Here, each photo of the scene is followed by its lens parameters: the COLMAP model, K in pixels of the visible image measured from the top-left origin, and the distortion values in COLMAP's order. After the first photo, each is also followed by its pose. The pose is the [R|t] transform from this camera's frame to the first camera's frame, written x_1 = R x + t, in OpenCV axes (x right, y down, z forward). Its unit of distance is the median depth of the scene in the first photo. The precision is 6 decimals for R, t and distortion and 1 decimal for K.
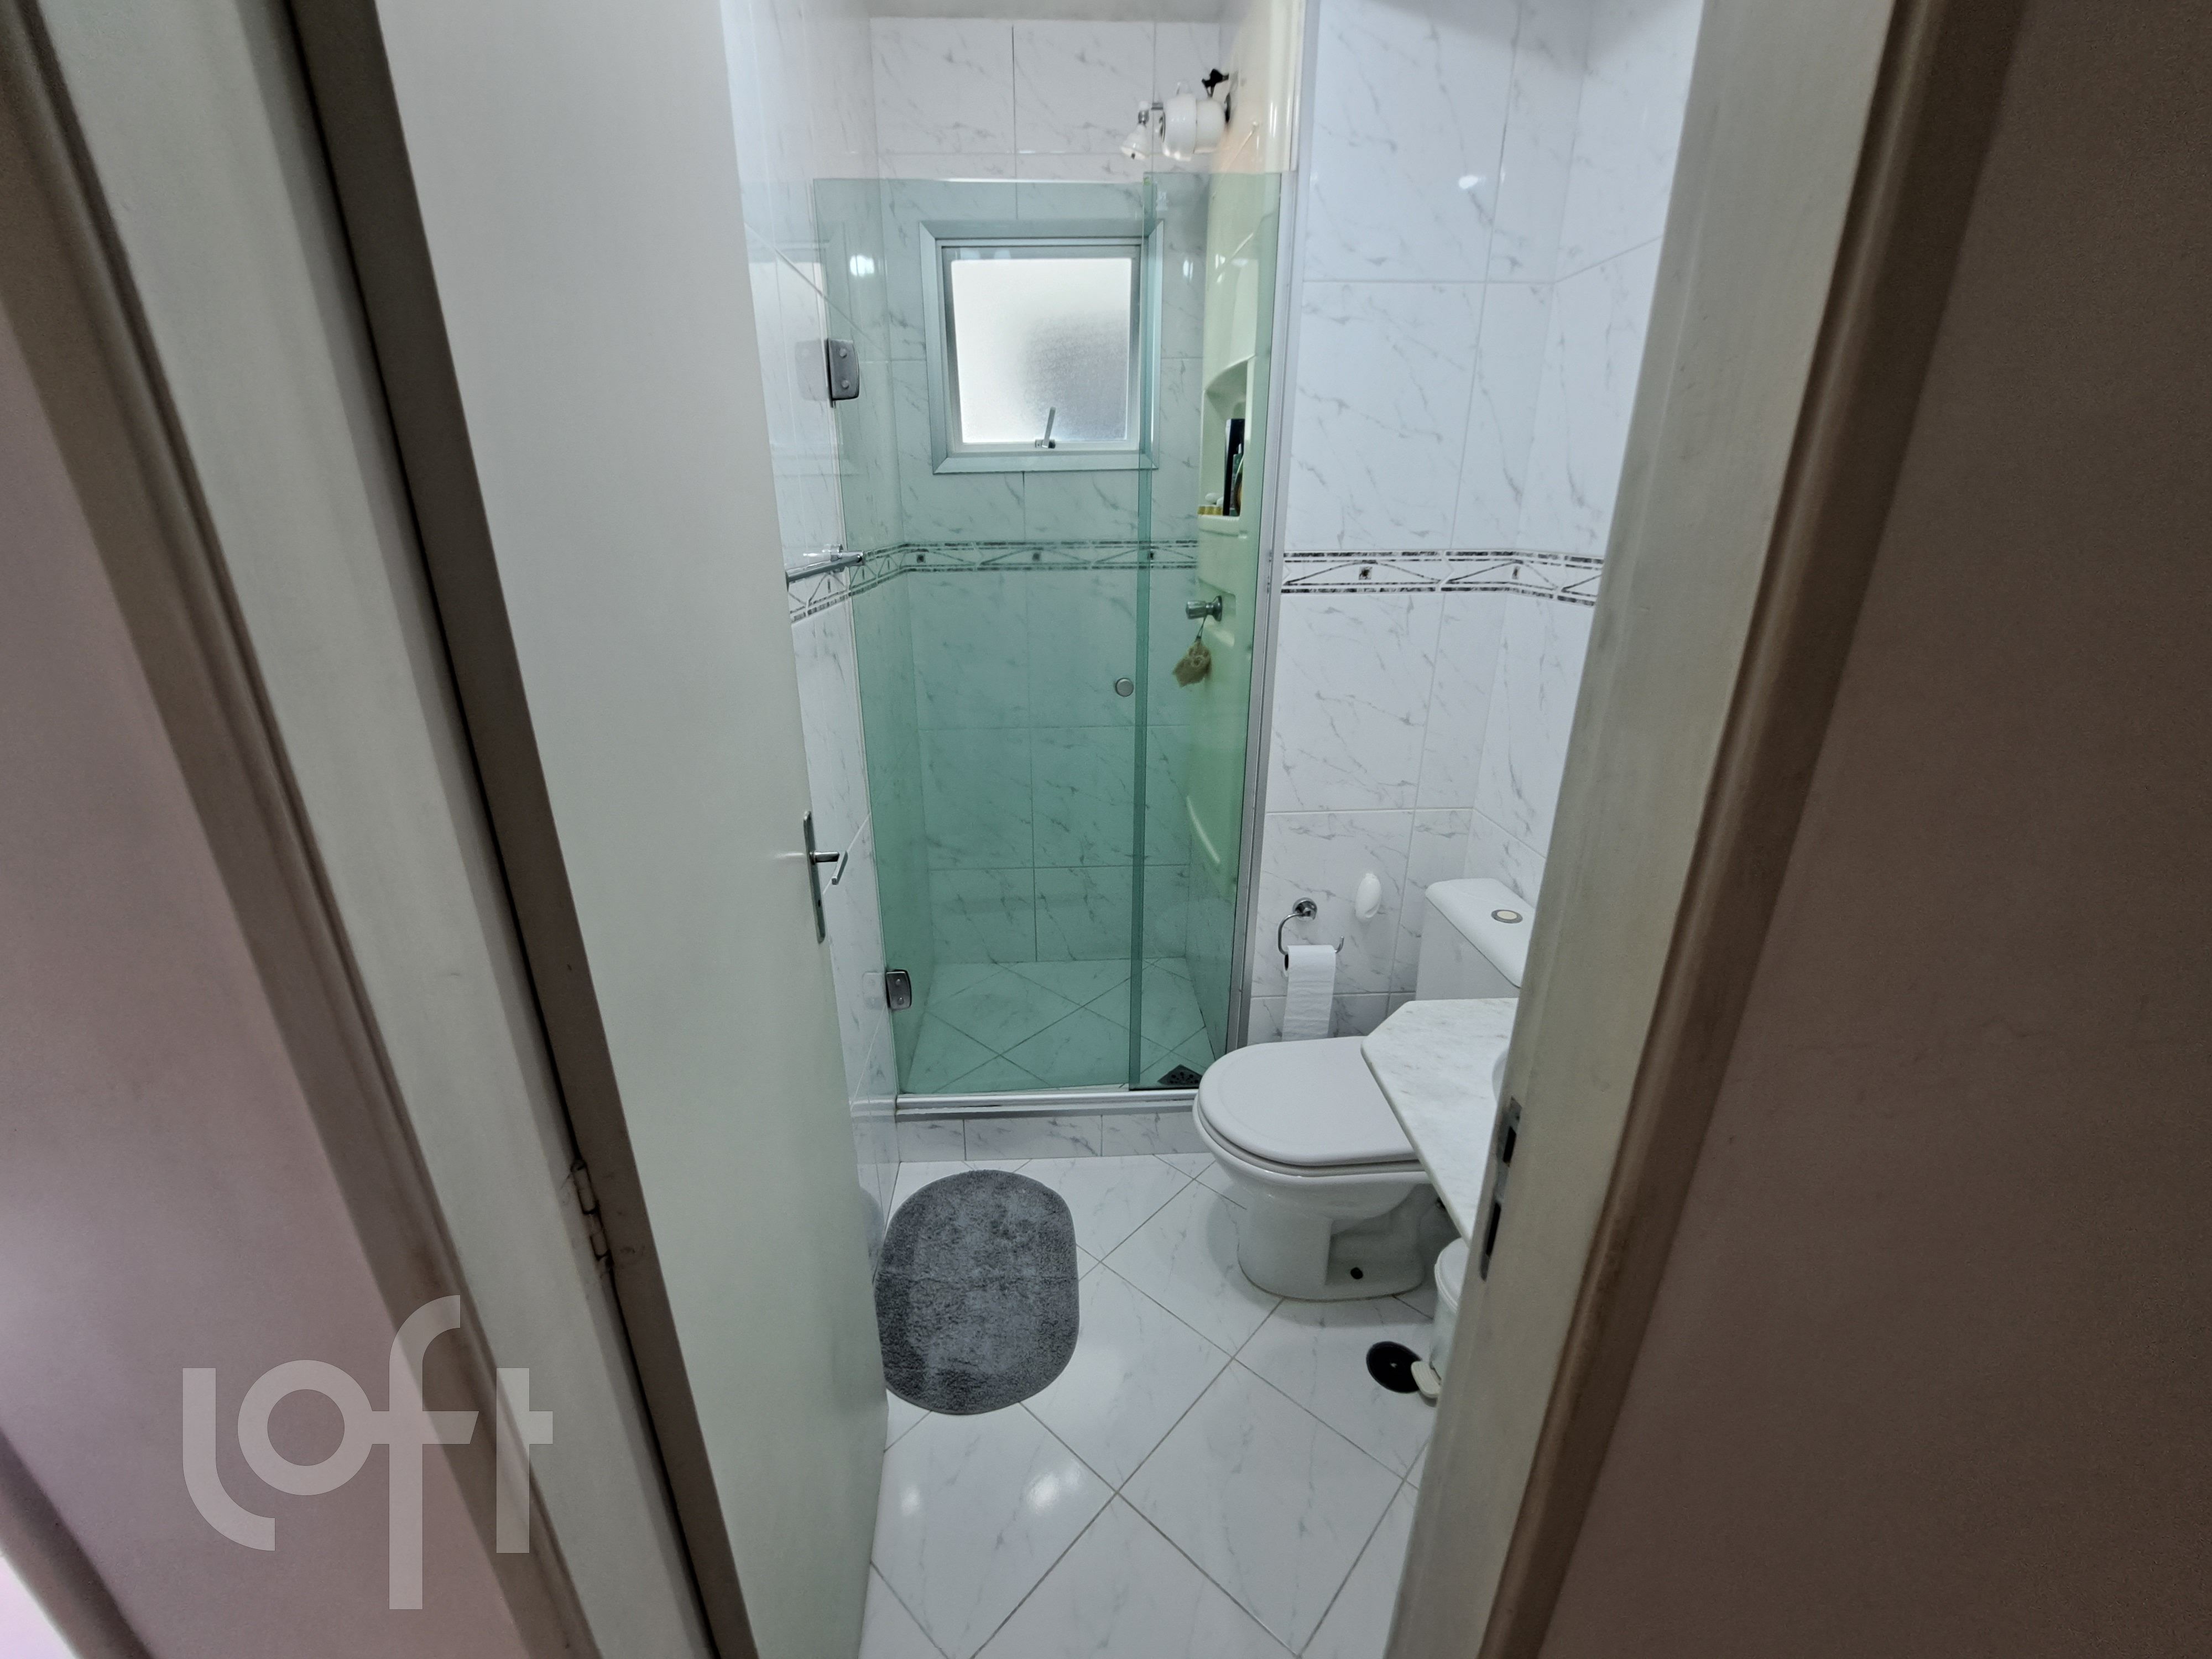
lens RADIAL K [[879.8, 0, 1084.1], [0, 879.8, 832.1], [0, 0, 1]] dist [-0.016977, -0.001239]
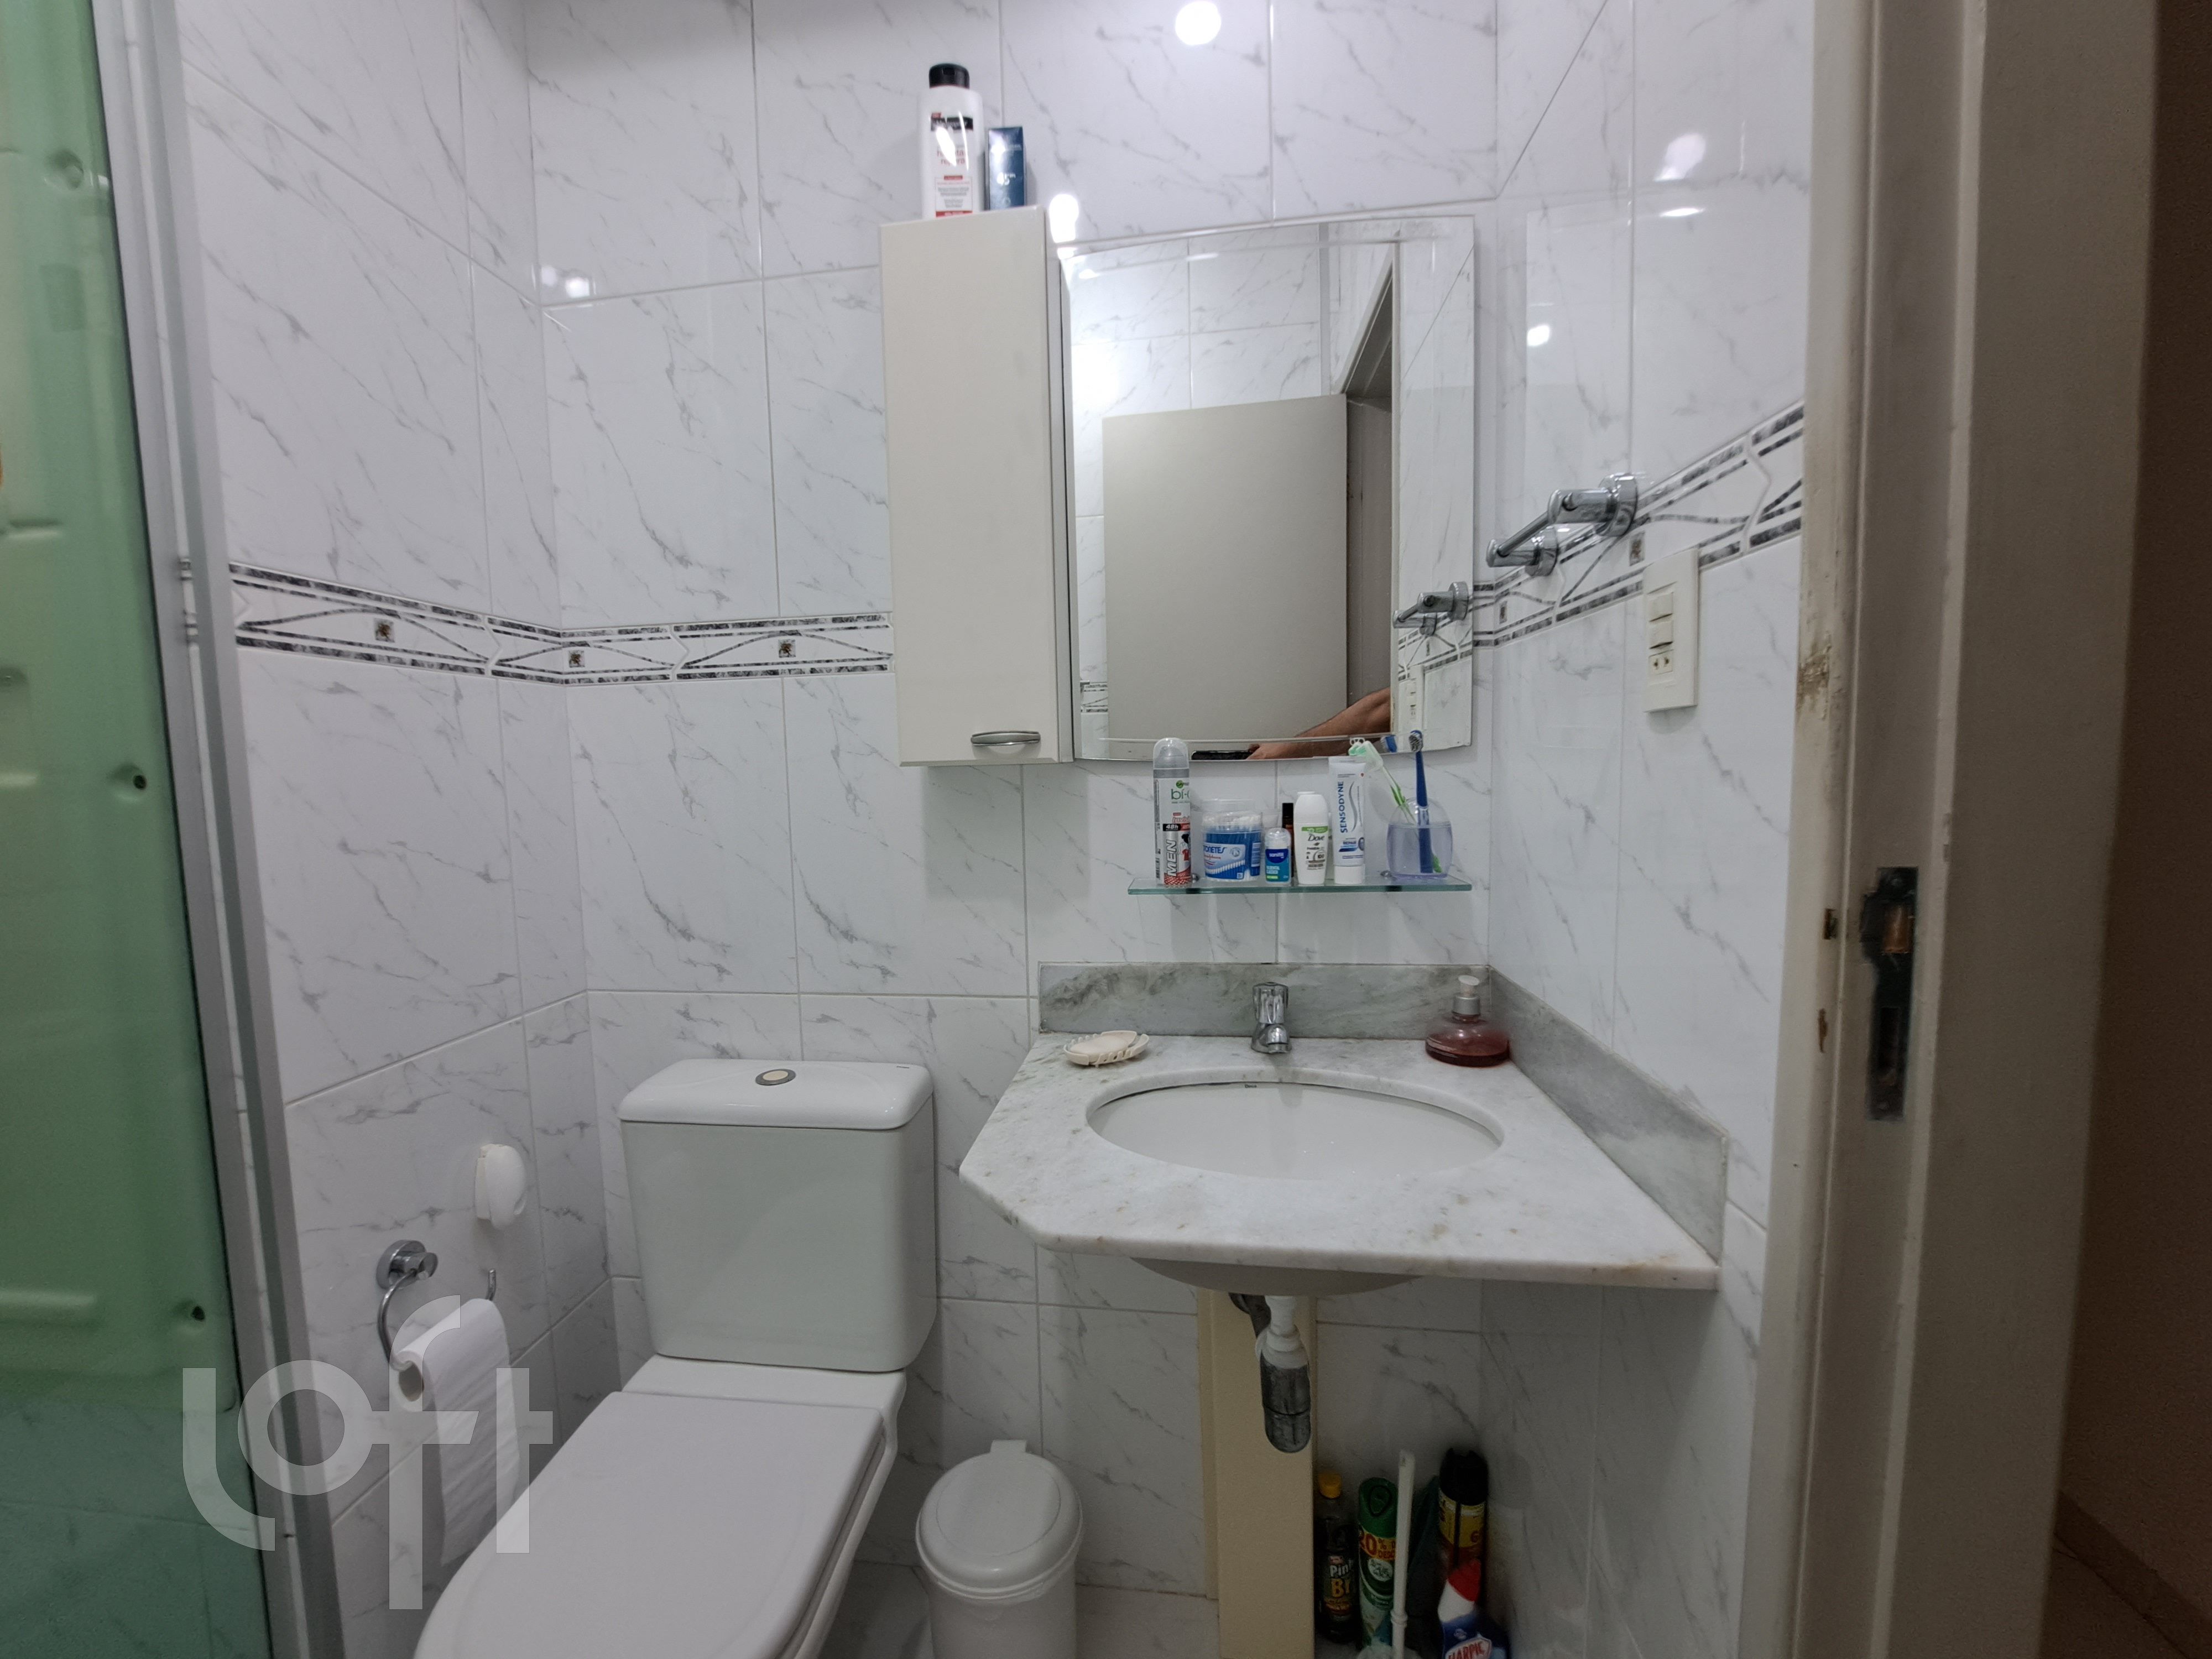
lens RADIAL K [[879.8, 0, 1091.5], [0, 879.8, 836.7], [0, 0, 1]] dist [-0.016977, -0.001239]
pose [[0.169221, -0.081152, 0.982232, -0.176188], [0.363662, 0.931421, 0.014301, -0.006042], [-0.916032, 0.354780, 0.187128, 0.512631]]
